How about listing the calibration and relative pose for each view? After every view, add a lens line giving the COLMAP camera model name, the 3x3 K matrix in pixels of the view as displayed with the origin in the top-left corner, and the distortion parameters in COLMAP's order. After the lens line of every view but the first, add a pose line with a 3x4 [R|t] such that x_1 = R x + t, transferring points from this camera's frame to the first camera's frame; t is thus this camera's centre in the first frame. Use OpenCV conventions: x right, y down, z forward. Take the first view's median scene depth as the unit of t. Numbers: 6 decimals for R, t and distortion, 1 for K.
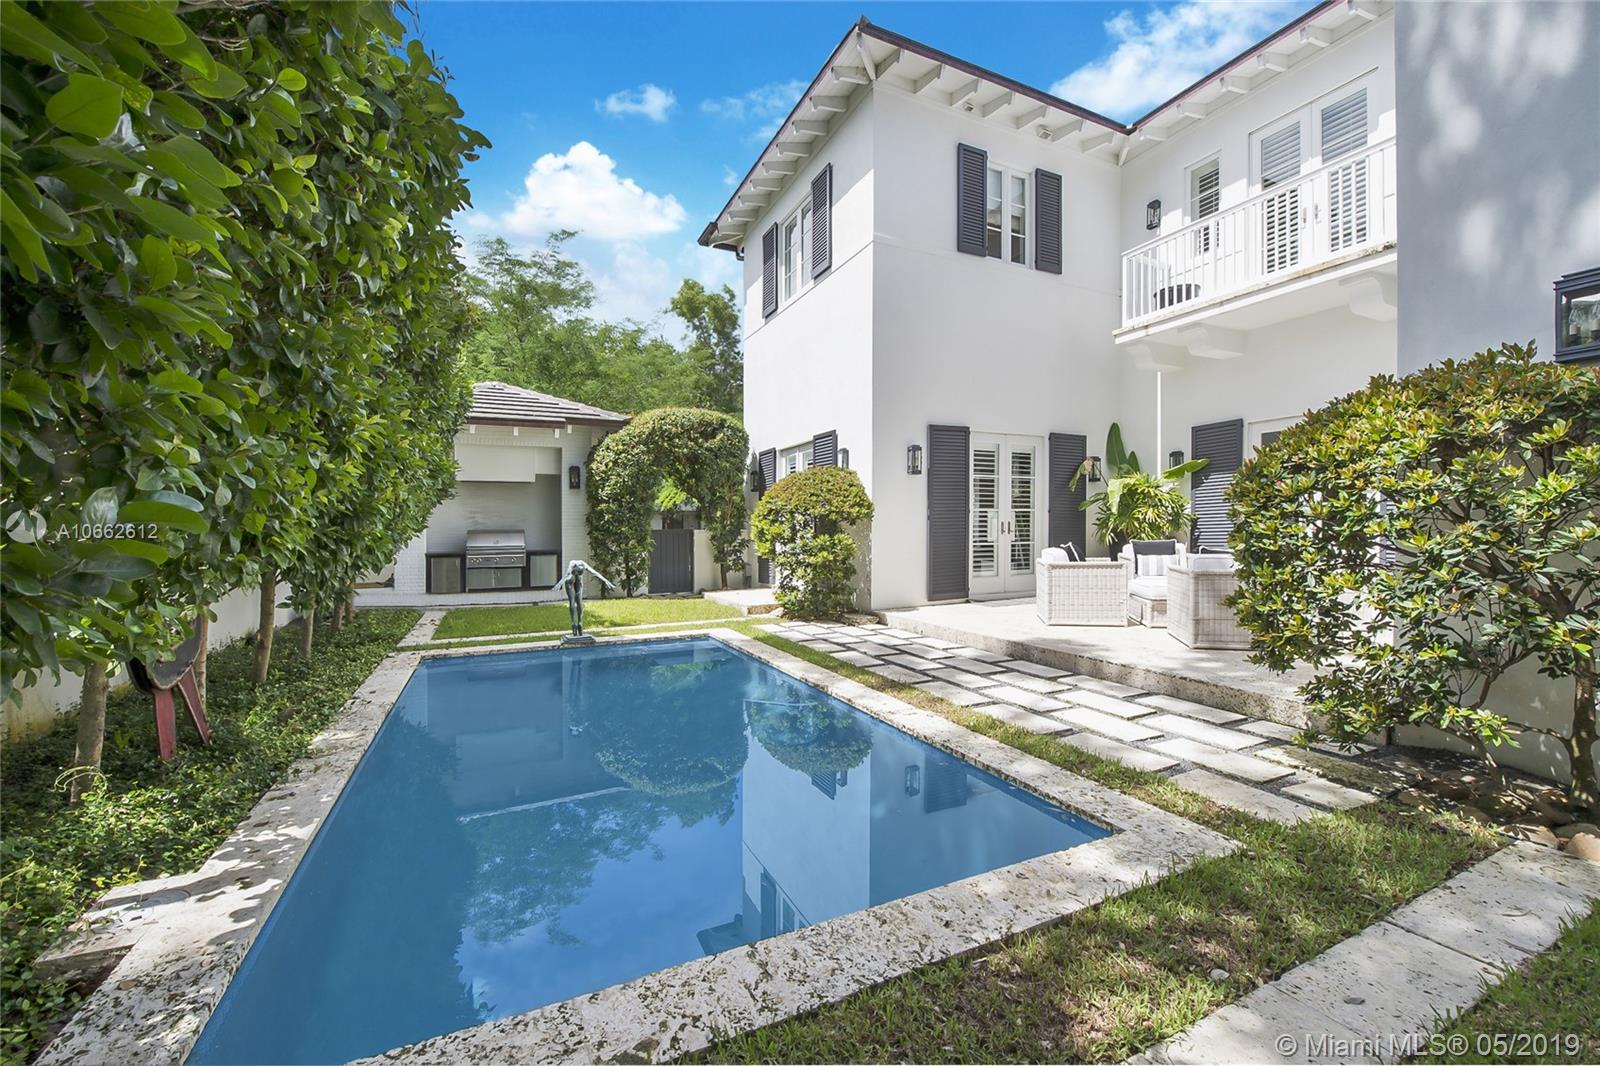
lens RADIAL K [[629.7, 0, 799.2], [0, 629.7, 557.2], [0, 0, 1]] dist [-0.009921, -0.007361]
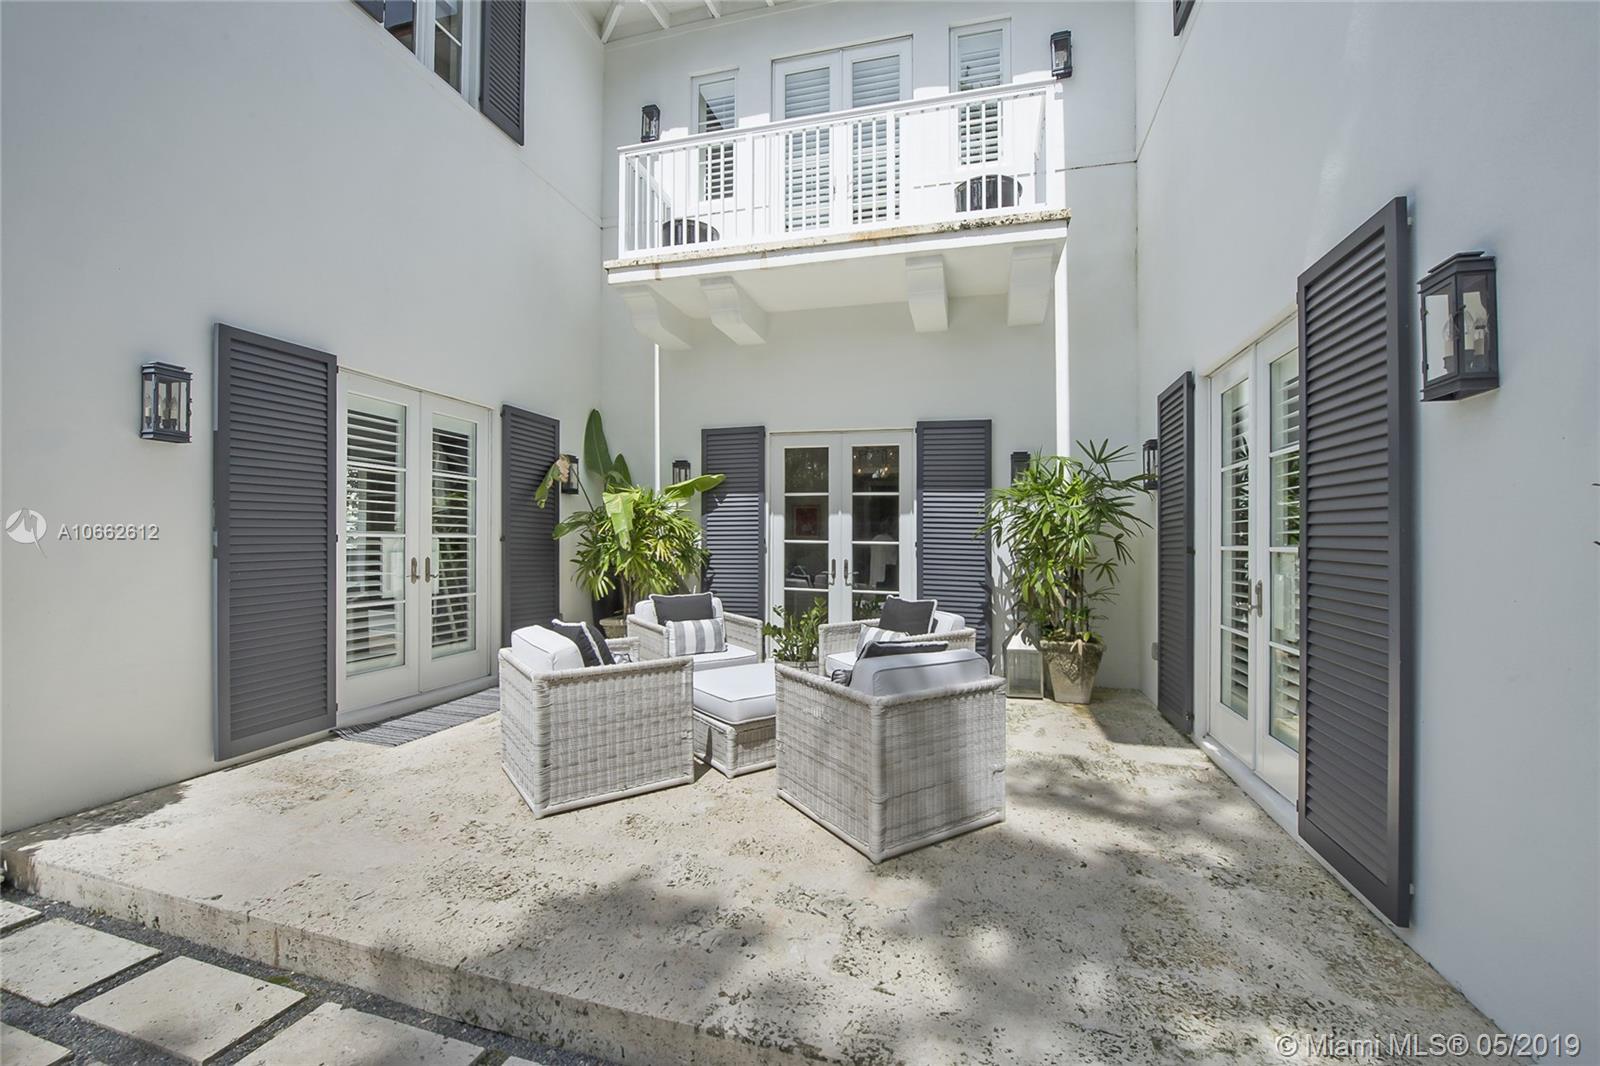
lens RADIAL K [[629.7, 0, 799.2], [0, 629.7, 557.2], [0, 0, 1]] dist [-0.009921, -0.007361]
pose [[0.638866, -0.001654, 0.769316, 0.134298], [0.014416, 0.999848, -0.009823, -0.049535], [-0.769183, 0.017366, 0.638793, 0.443736]]
